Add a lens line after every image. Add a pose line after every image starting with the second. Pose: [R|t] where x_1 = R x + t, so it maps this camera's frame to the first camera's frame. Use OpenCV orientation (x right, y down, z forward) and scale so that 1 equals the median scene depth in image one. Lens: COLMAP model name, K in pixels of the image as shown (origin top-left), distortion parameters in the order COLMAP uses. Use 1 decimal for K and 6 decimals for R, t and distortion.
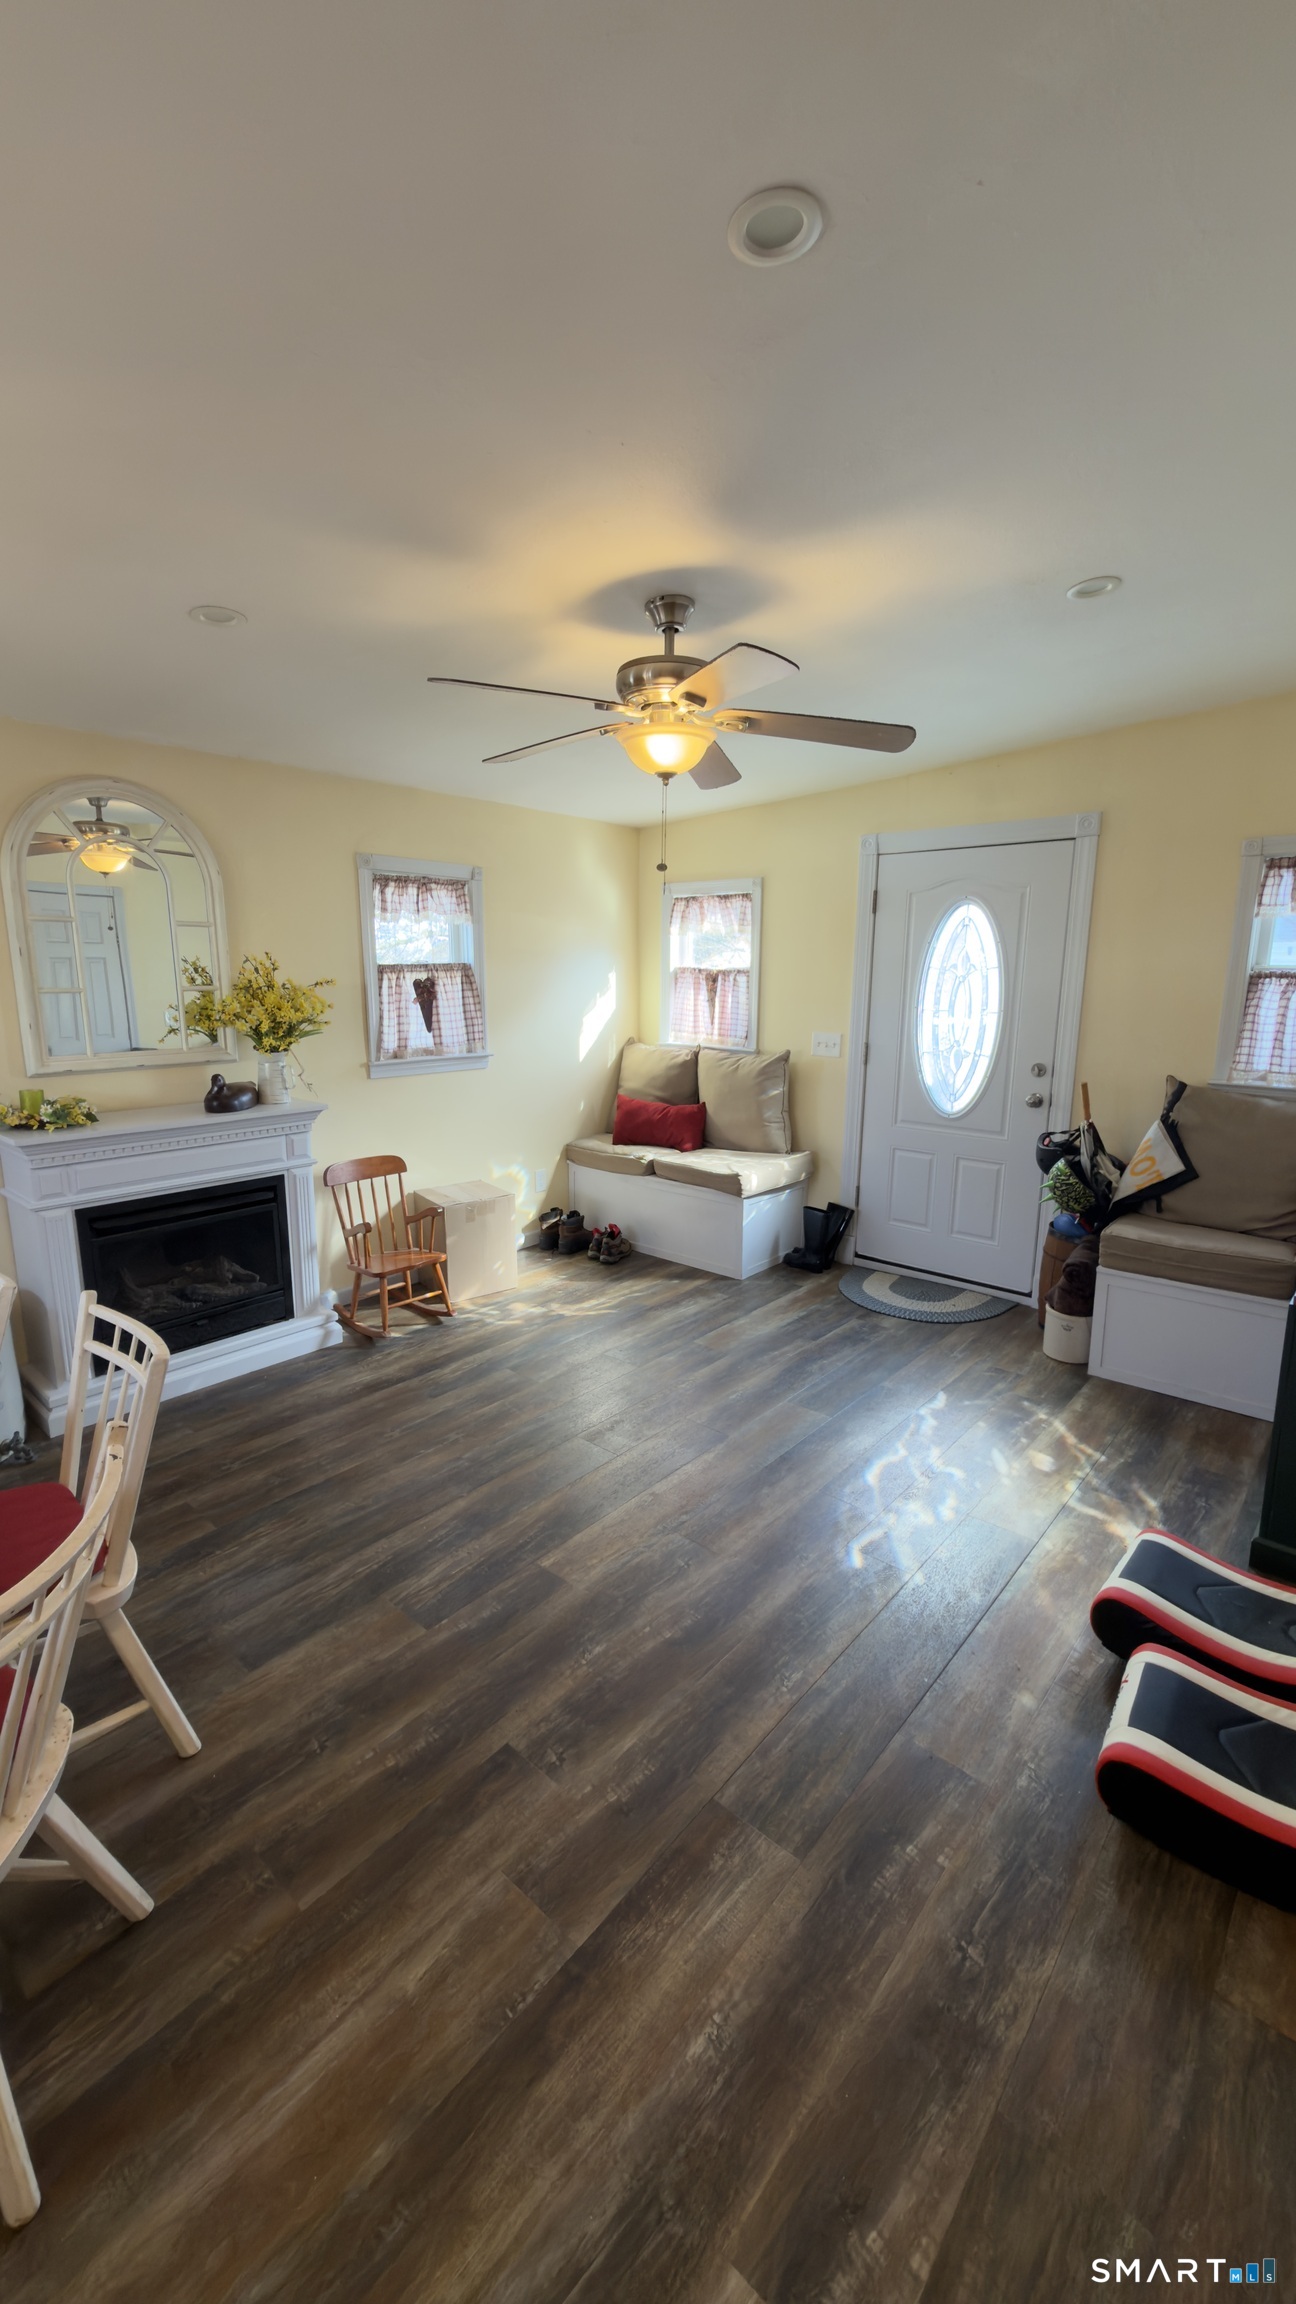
lens RADIAL K [[918.5, 0, 643.7], [0, 918.5, 1148.9], [0, 0, 1]] dist [0.001445, 0.000045]
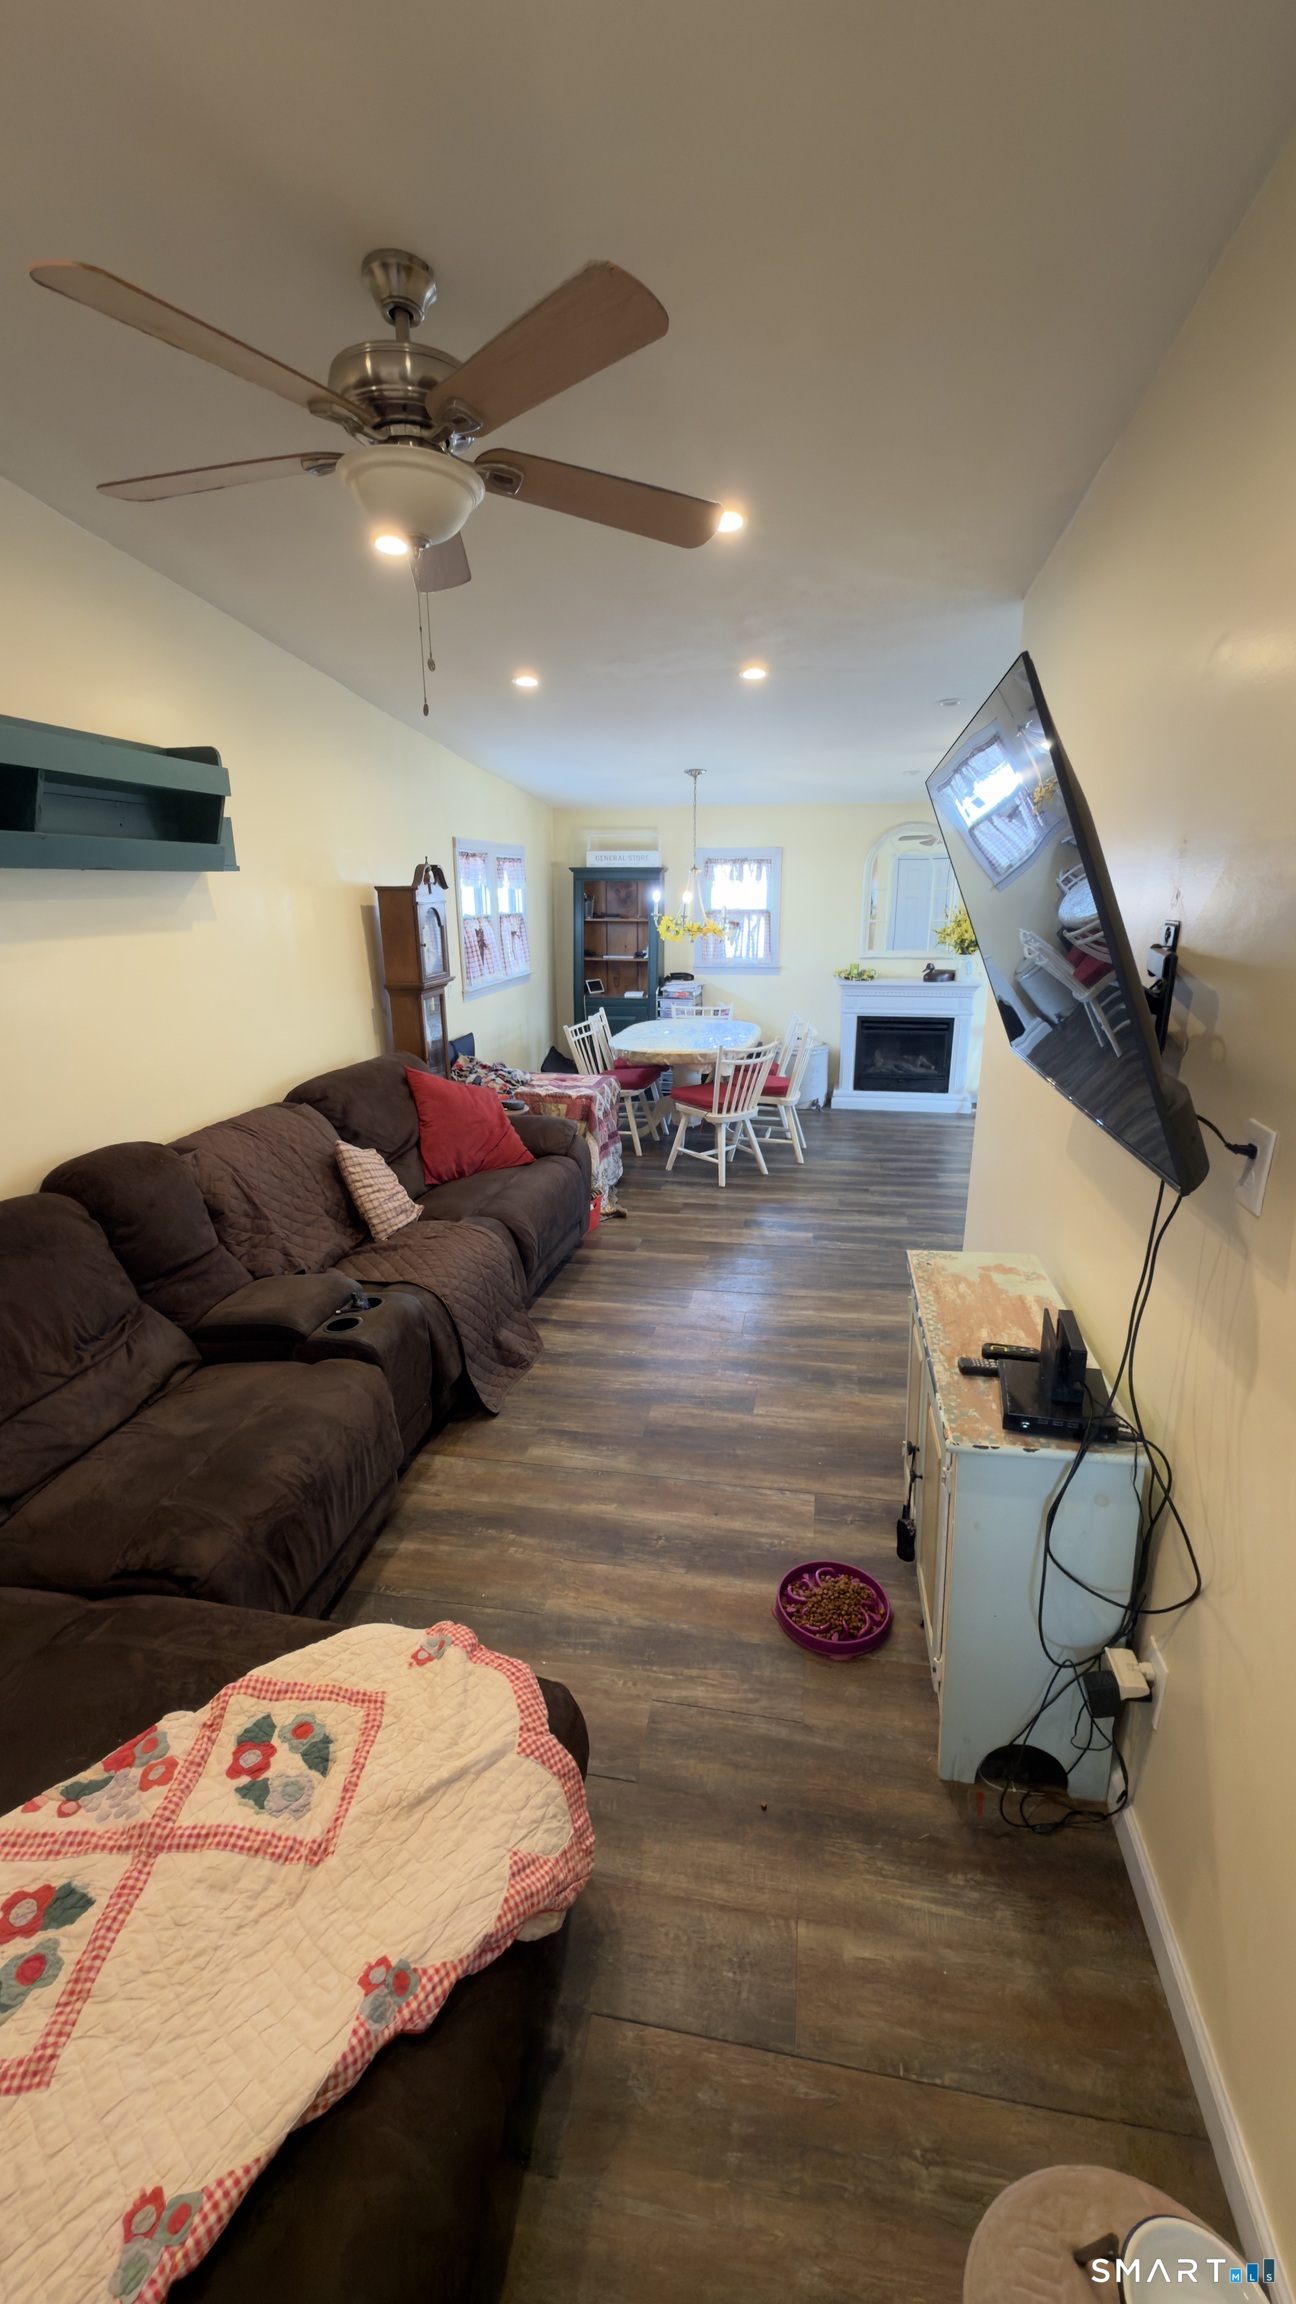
lens RADIAL K [[918.5, 0, 648.3], [0, 918.5, 1145.1], [0, 0, 1]] dist [0.001445, 0.000045]
pose [[0.511510, 0.219650, -0.830729, 2.351511], [-0.161024, 0.974153, 0.158424, 0.212679], [0.844055, 0.052732, 0.533658, -1.432428]]
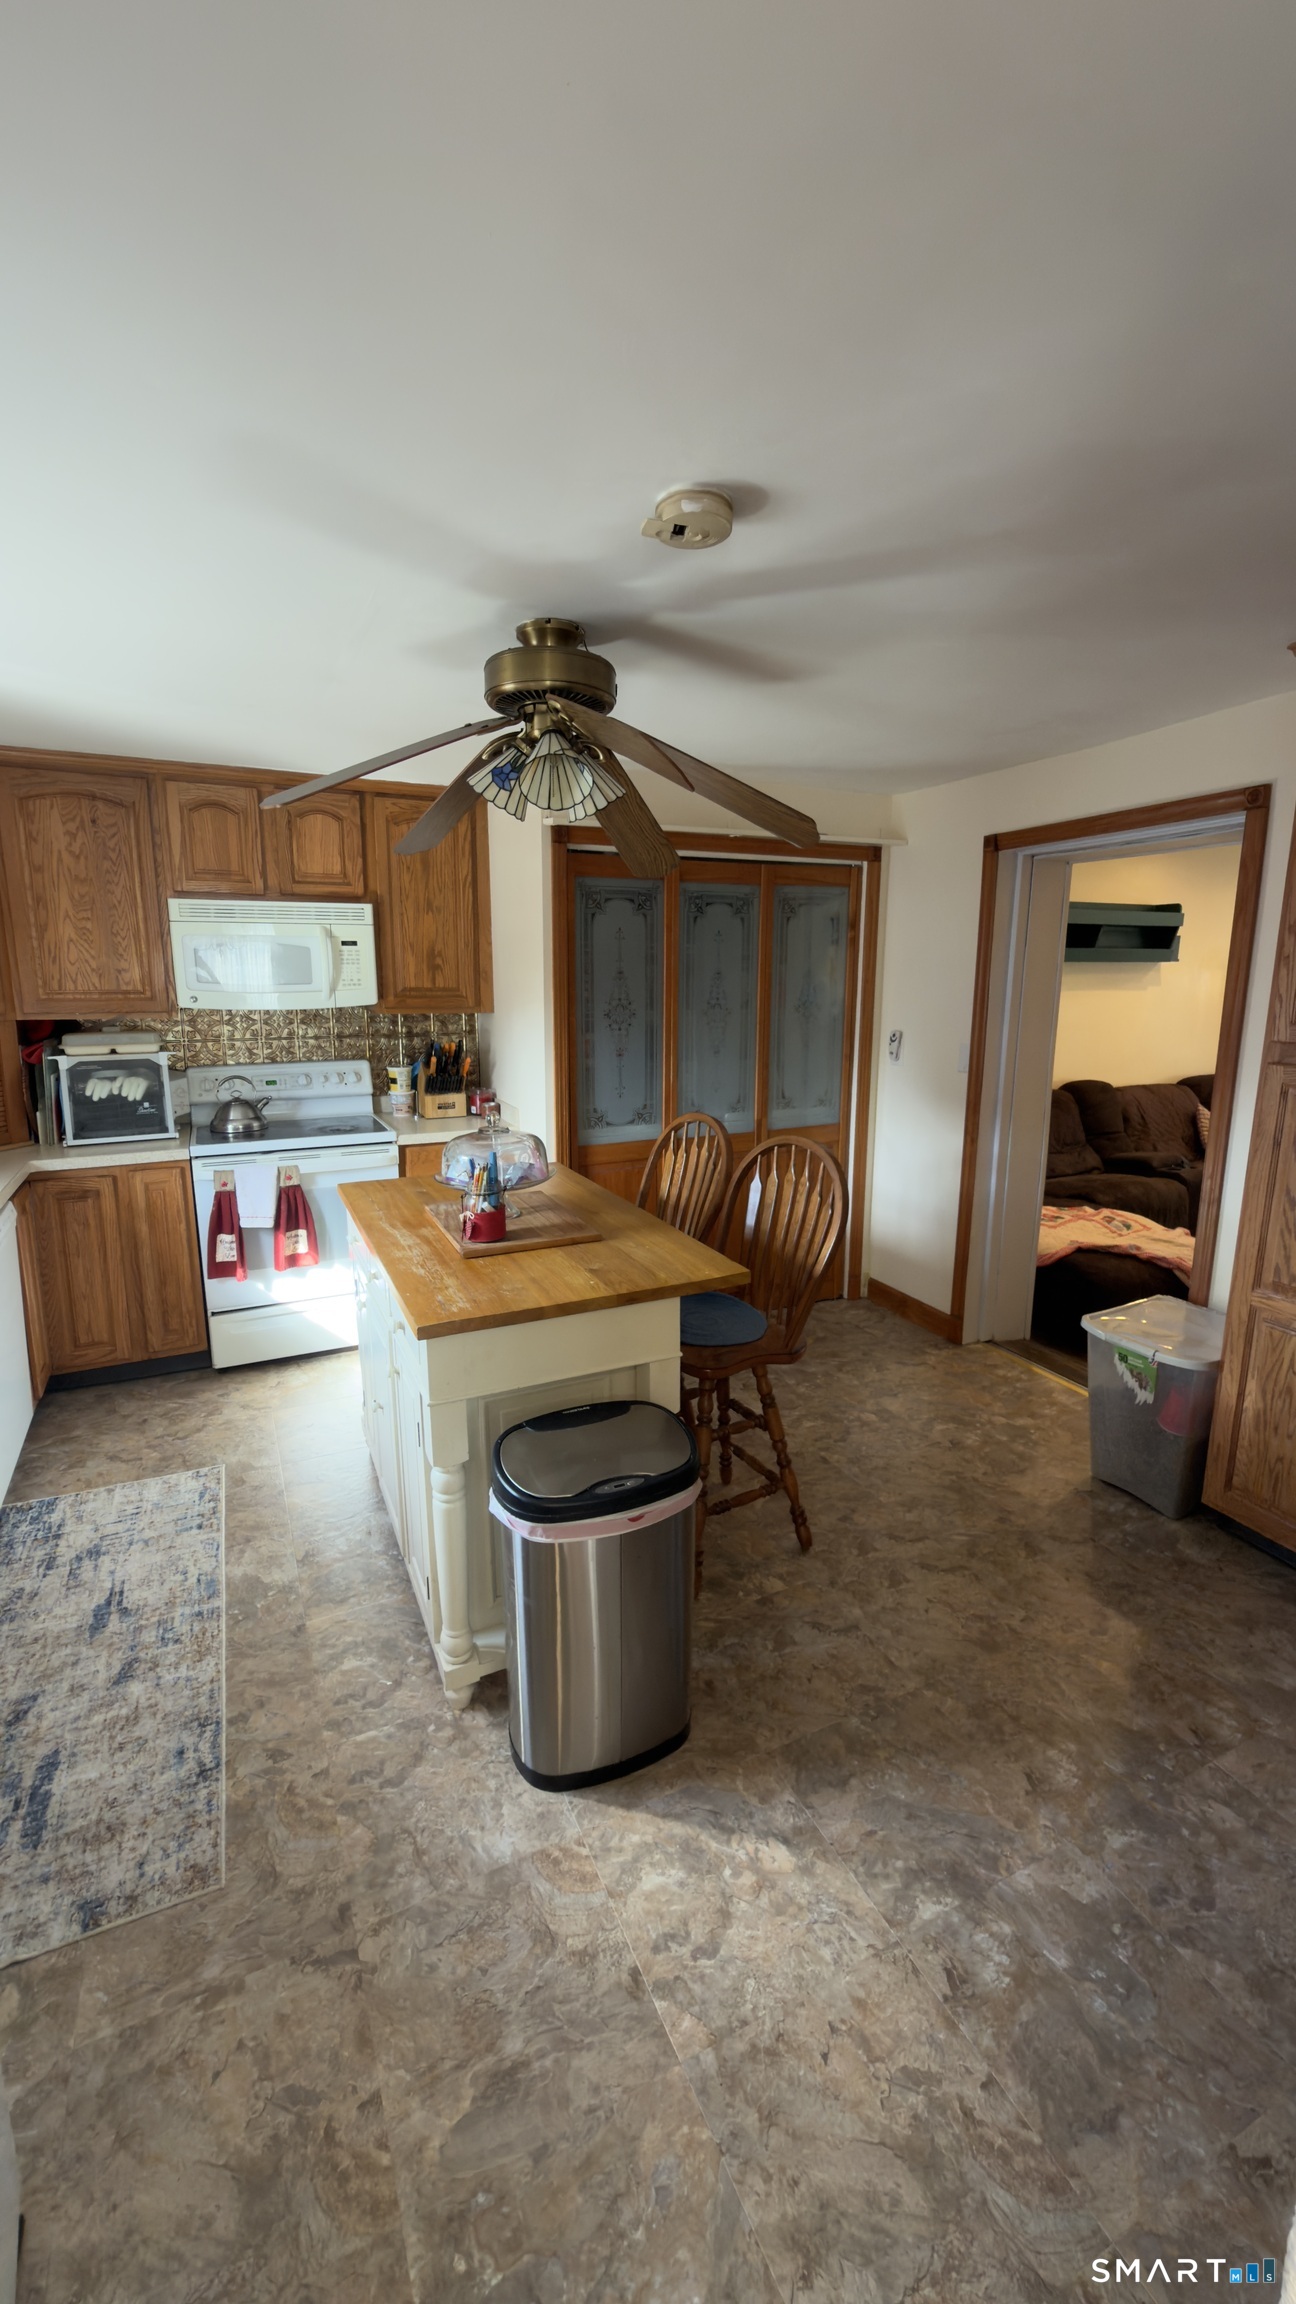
lens RADIAL K [[918.5, 0, 650.5], [0, 918.5, 1146.9], [0, 0, 1]] dist [0.001445, 0.000045]
pose [[-0.388966, 0.167860, -0.905830, 5.444831], [-0.194353, 0.946178, 0.258793, 0.278192], [0.900518, 0.276712, -0.335407, -1.715170]]
